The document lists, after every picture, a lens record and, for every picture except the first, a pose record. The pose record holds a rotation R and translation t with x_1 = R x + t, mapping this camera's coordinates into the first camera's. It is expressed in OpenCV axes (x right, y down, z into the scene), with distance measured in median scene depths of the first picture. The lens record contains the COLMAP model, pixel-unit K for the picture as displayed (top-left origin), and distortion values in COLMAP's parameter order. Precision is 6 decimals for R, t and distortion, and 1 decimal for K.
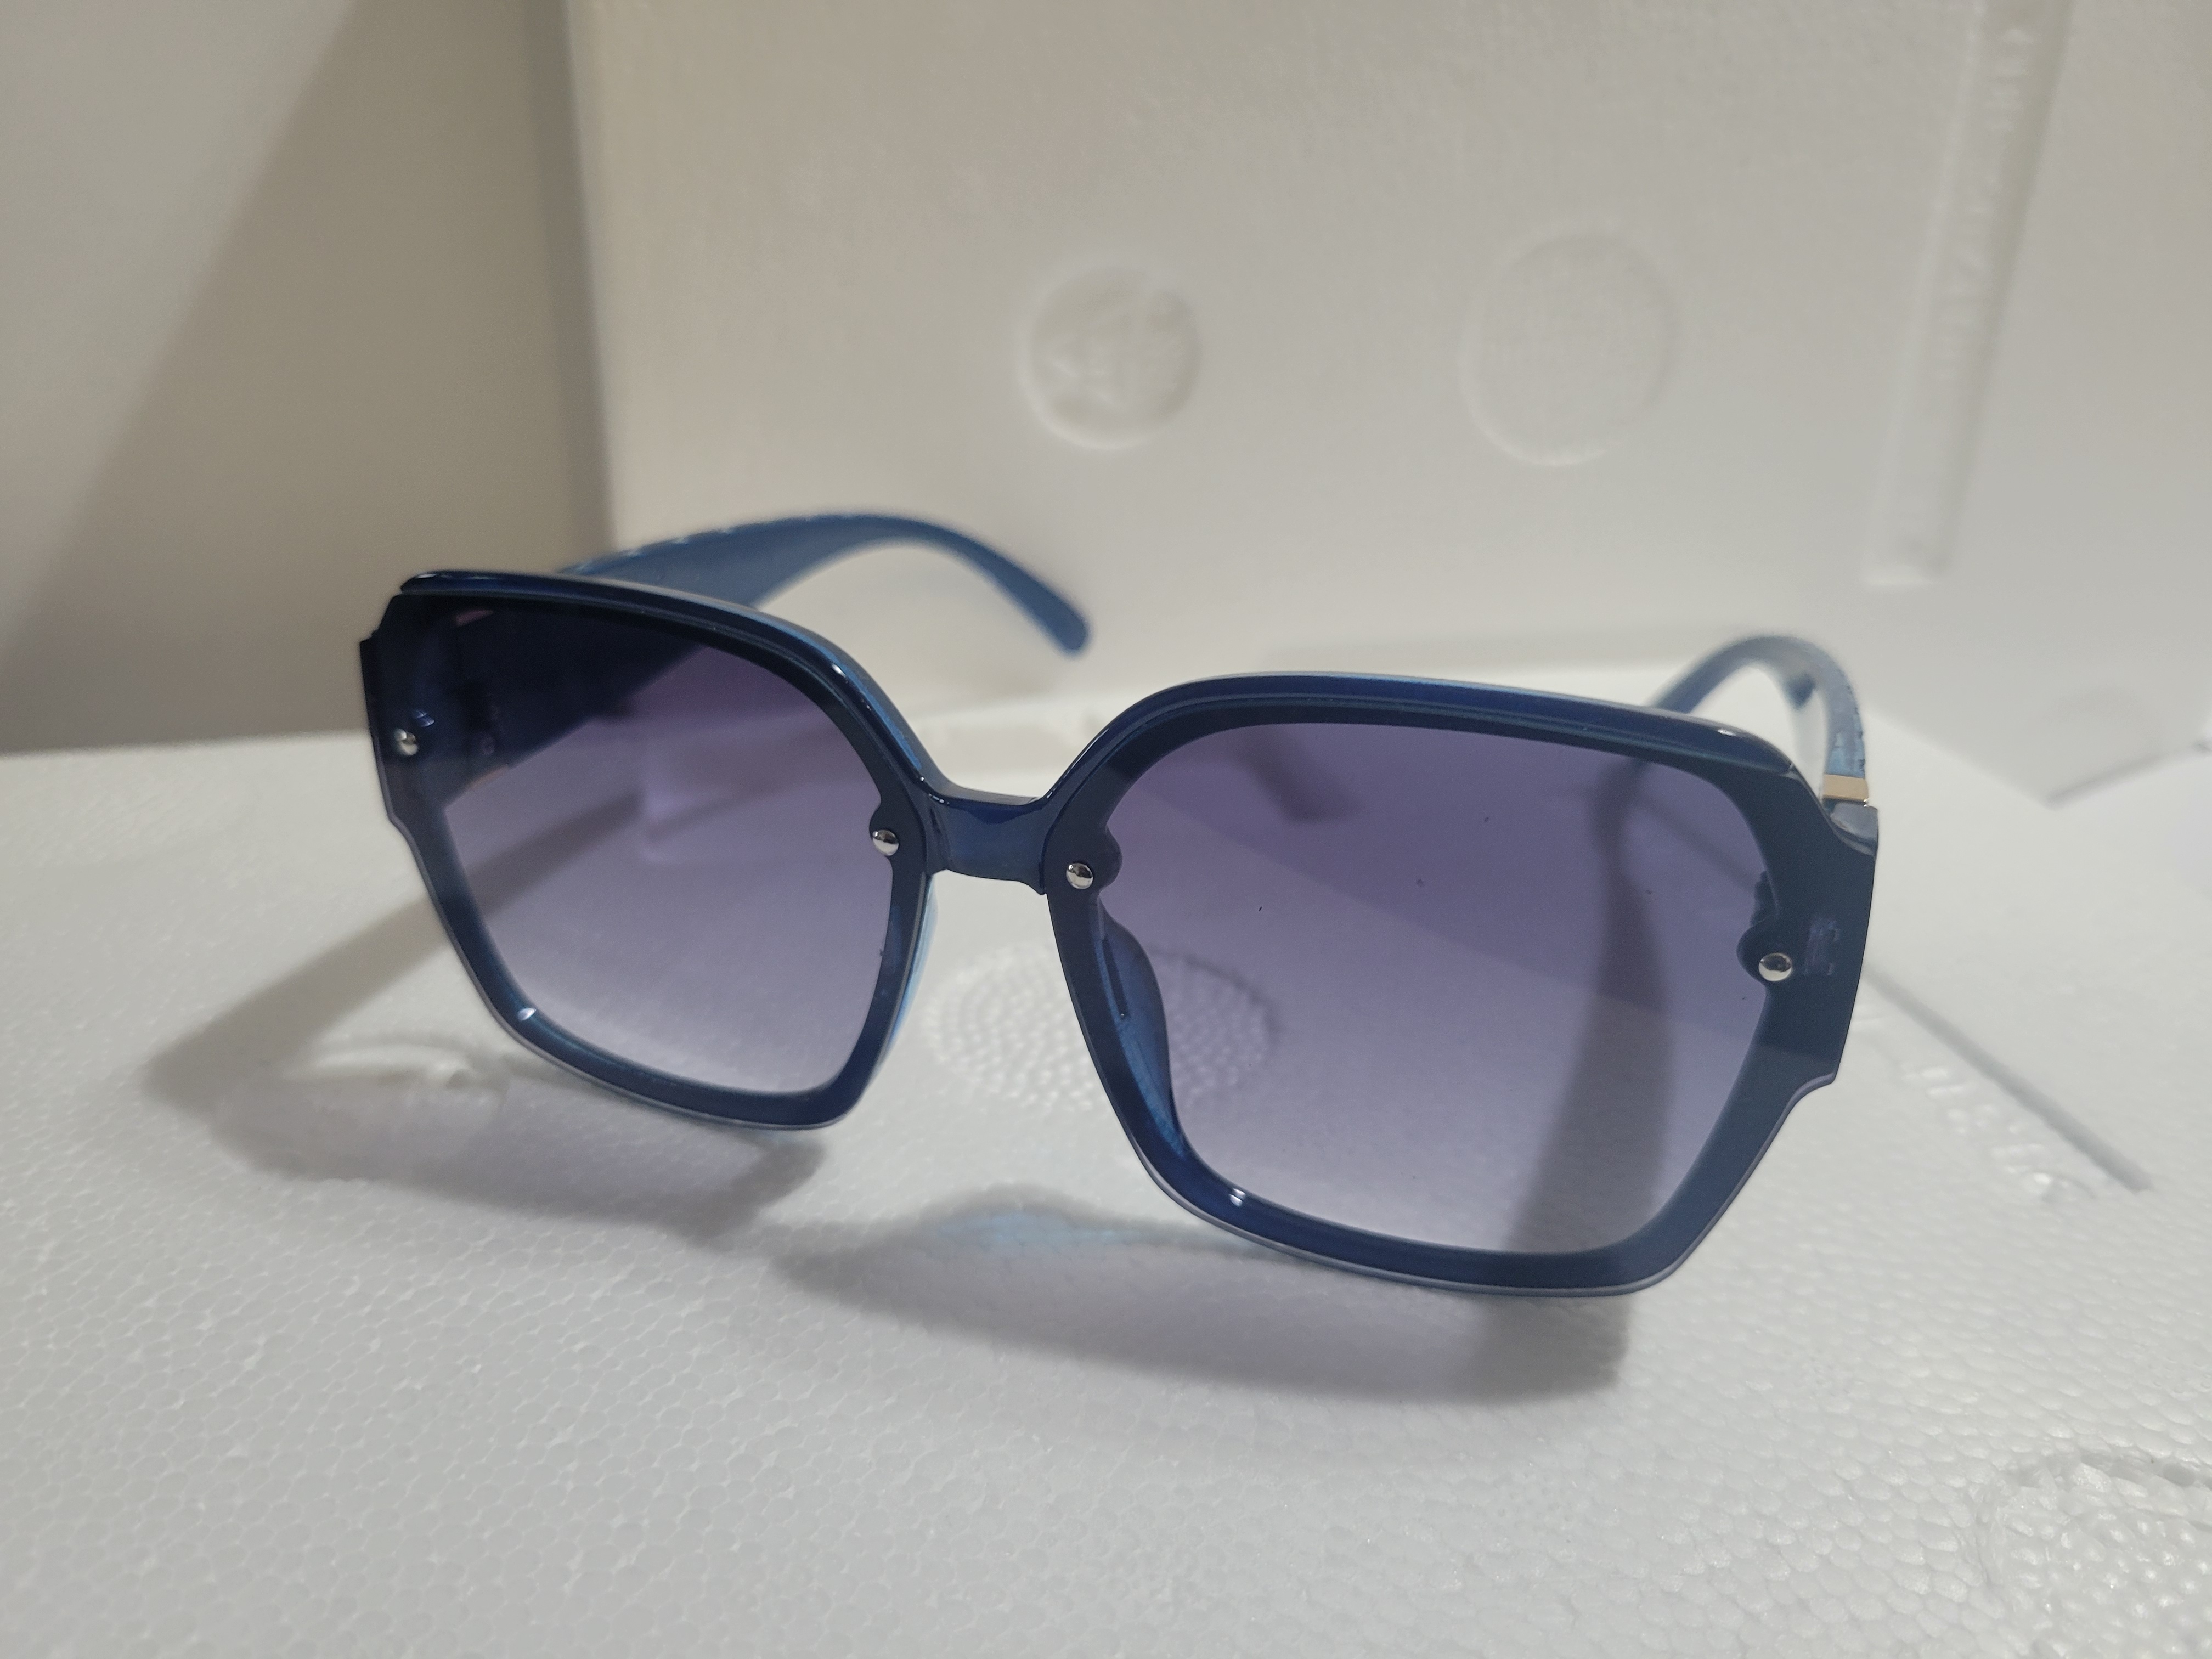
lens RADIAL K [[1653.0, 0, 1189.6], [0, 1653.0, 851.2], [0, 0, 1]] dist [-0.014959, -0.012931]
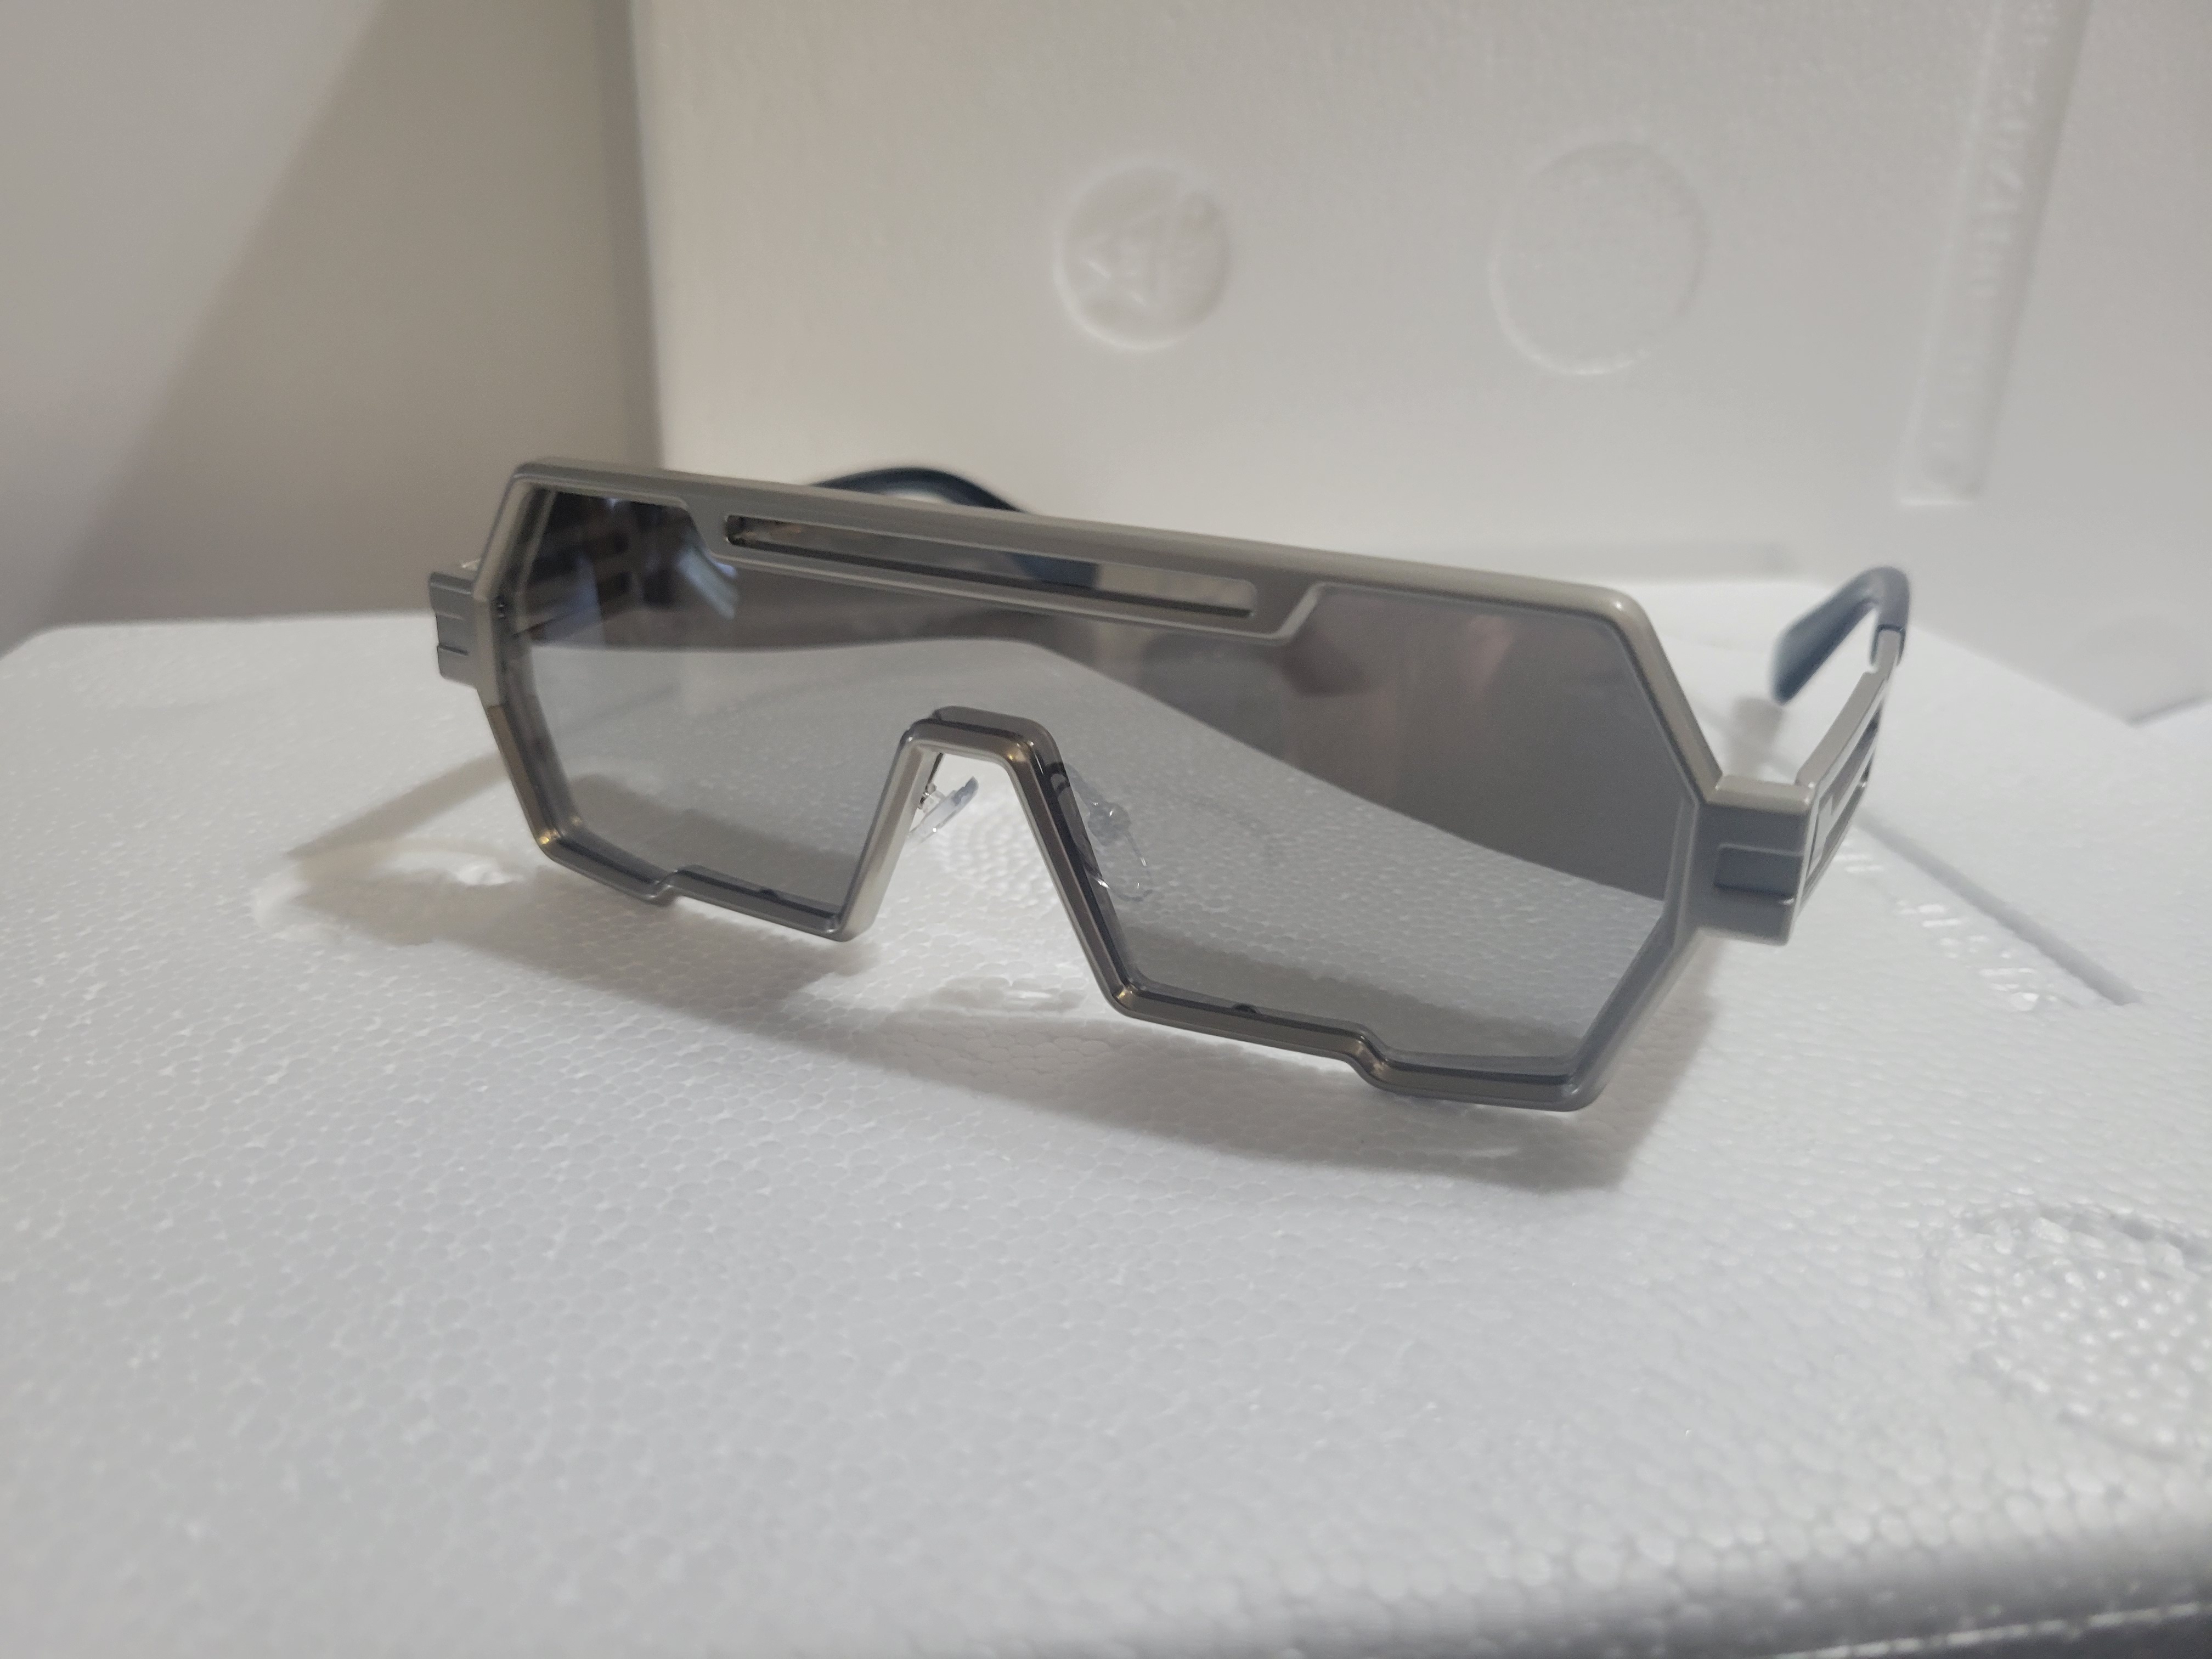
lens RADIAL K [[1653.0, 0, 1198.1], [0, 1653.0, 851.8], [0, 0, 1]] dist [-0.014959, -0.012931]
pose [[0.998943, 0.010167, -0.044836, 0.069044], [-0.010957, 0.999789, -0.017400, 0.170930], [0.044650, 0.017873, 0.998843, -0.037361]]
